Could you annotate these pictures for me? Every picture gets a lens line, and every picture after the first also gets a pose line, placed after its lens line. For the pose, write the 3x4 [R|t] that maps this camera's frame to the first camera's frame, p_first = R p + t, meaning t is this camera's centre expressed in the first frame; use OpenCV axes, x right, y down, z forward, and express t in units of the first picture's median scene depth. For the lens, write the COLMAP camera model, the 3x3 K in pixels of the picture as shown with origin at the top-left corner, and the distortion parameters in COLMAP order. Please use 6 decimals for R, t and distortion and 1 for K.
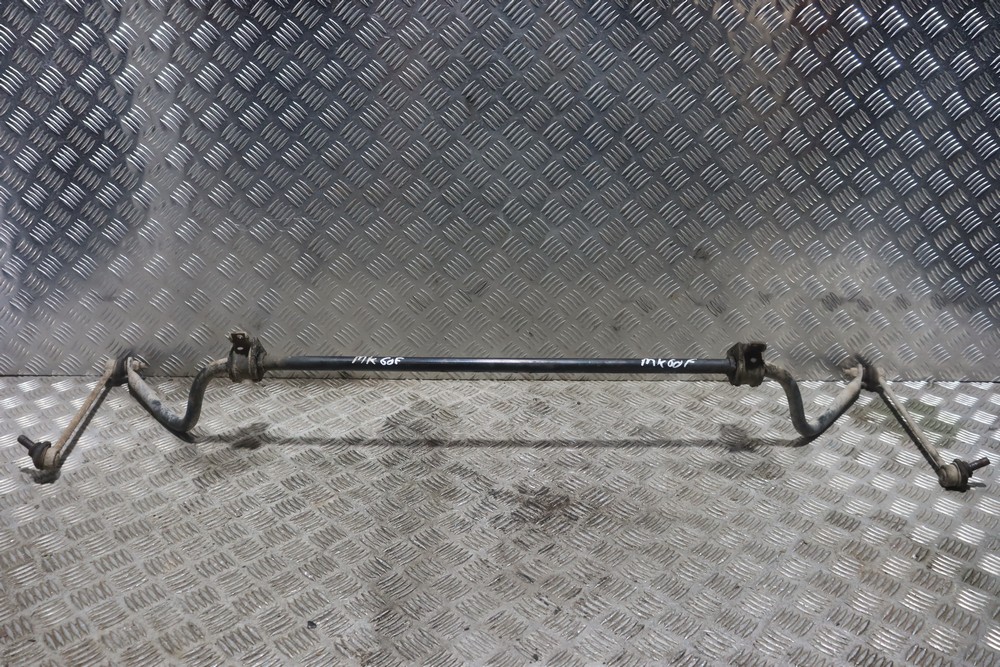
lens RADIAL K [[847.8, 0, 500.0], [0, 847.8, 333.5], [0, 0, 1]] dist [-0.183929, 0.177319]
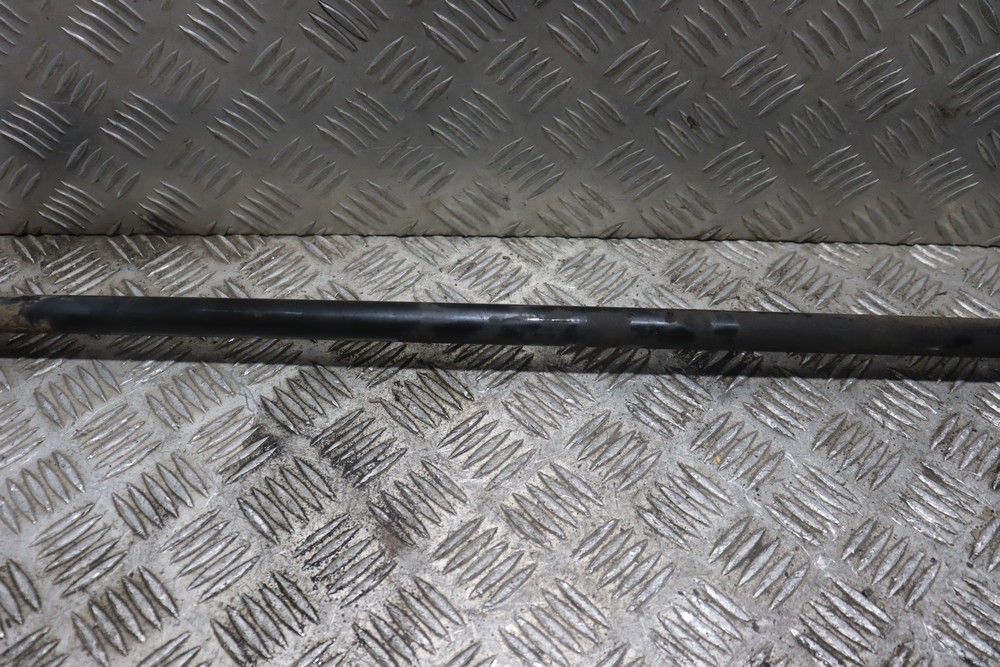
lens RADIAL K [[810.3, 0, 500.0], [0, 810.3, 333.5], [0, 0, 1]] dist [-0.180823, 0.155716]
pose [[0.999864, 0.011230, -0.012059, -0.038948], [-0.004921, 0.901900, 0.431917, -0.067372], [0.015726, -0.431799, 0.901833, 0.798148]]
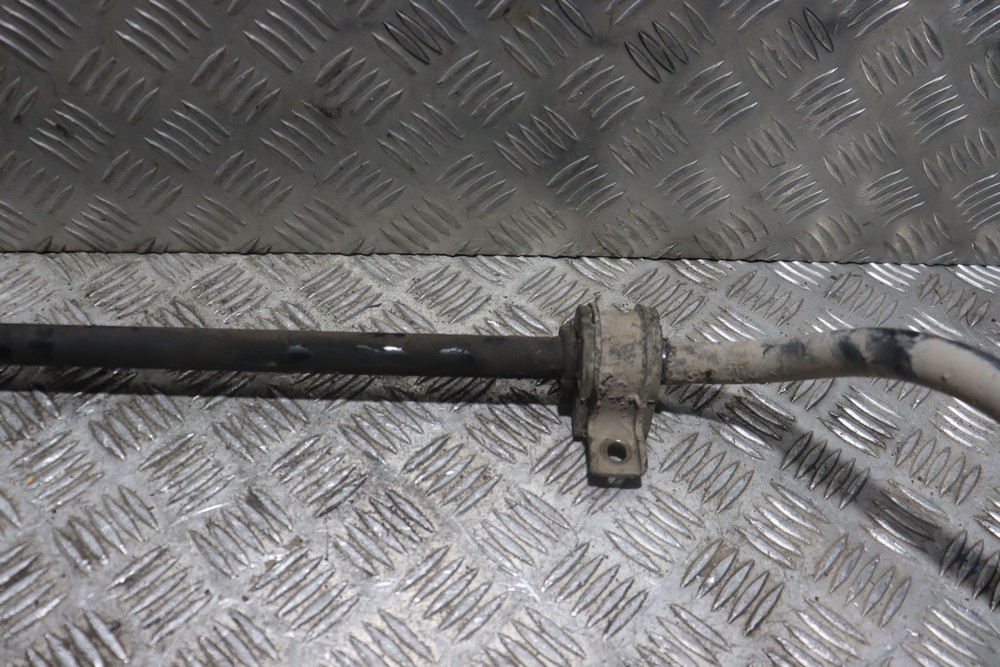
lens RADIAL K [[847.6, 0, 503.5], [0, 847.6, 323.0], [0, 0, 1]] dist [-0.182390, 0.185982]
pose [[0.998877, 0.007570, 0.046776, 0.219113], [-0.025429, 0.918613, 0.394340, -0.066995], [-0.039984, -0.395087, 0.917773, 0.796415]]
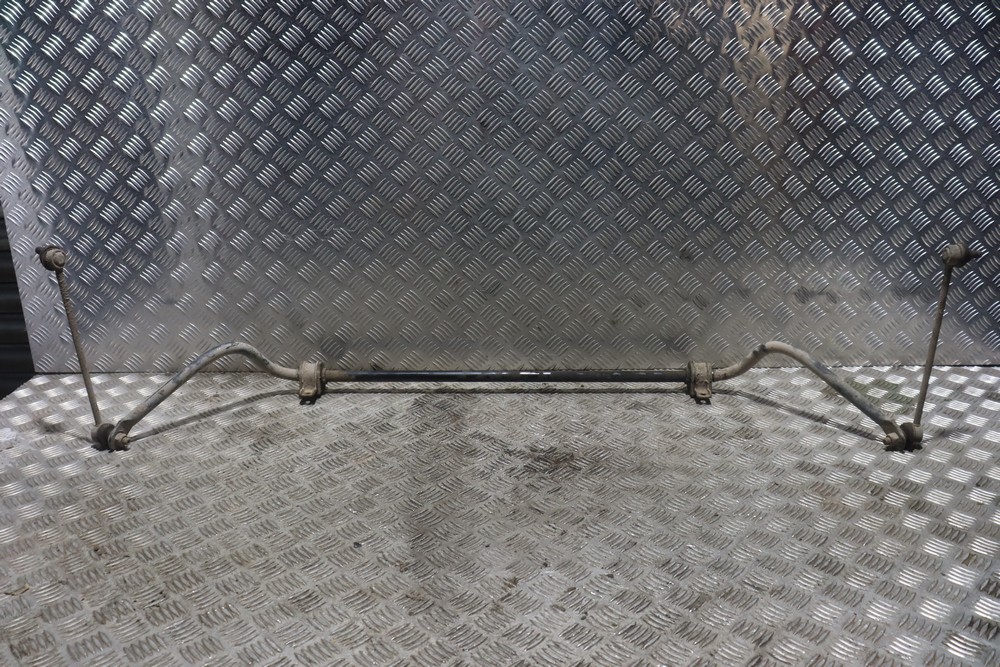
lens RADIAL K [[847.6, 0, 503.5], [0, 847.6, 323.0], [0, 0, 1]] dist [-0.182390, 0.185982]
pose [[0.999800, -0.015989, -0.012050, 0.001929], [0.015000, 0.996834, -0.078083, 0.095838], [0.013260, 0.077886, 0.996874, -0.163835]]
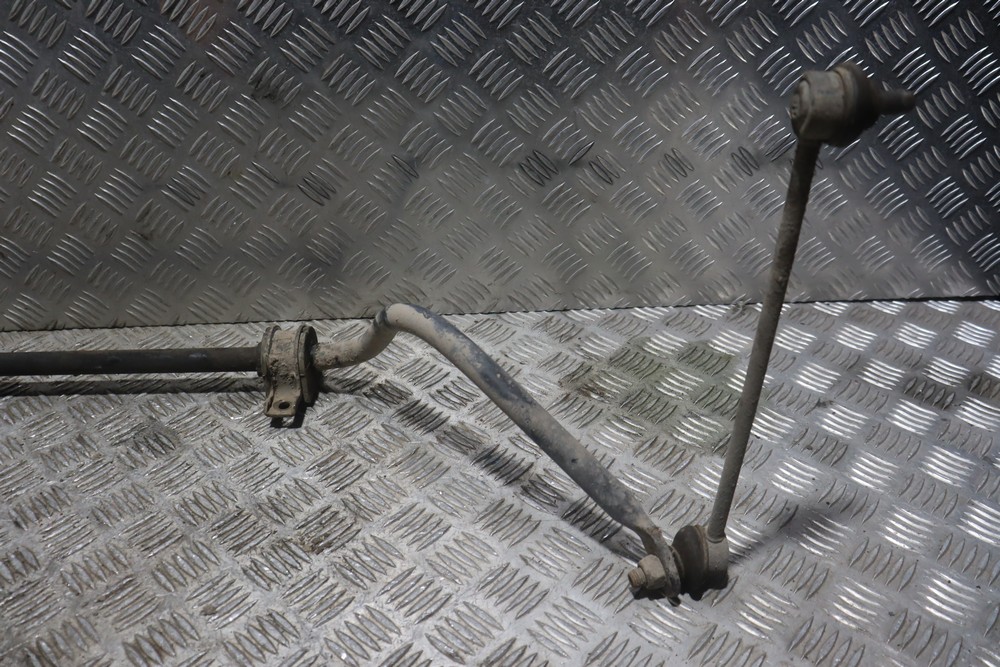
lens RADIAL K [[810.3, 0, 500.0], [0, 810.3, 333.5], [0, 0, 1]] dist [-0.180823, 0.155716]
pose [[0.998765, -0.042902, 0.025051, 0.414371], [0.037960, 0.984310, 0.172318, -0.027234], [-0.032050, -0.171154, 0.984723, 0.547506]]
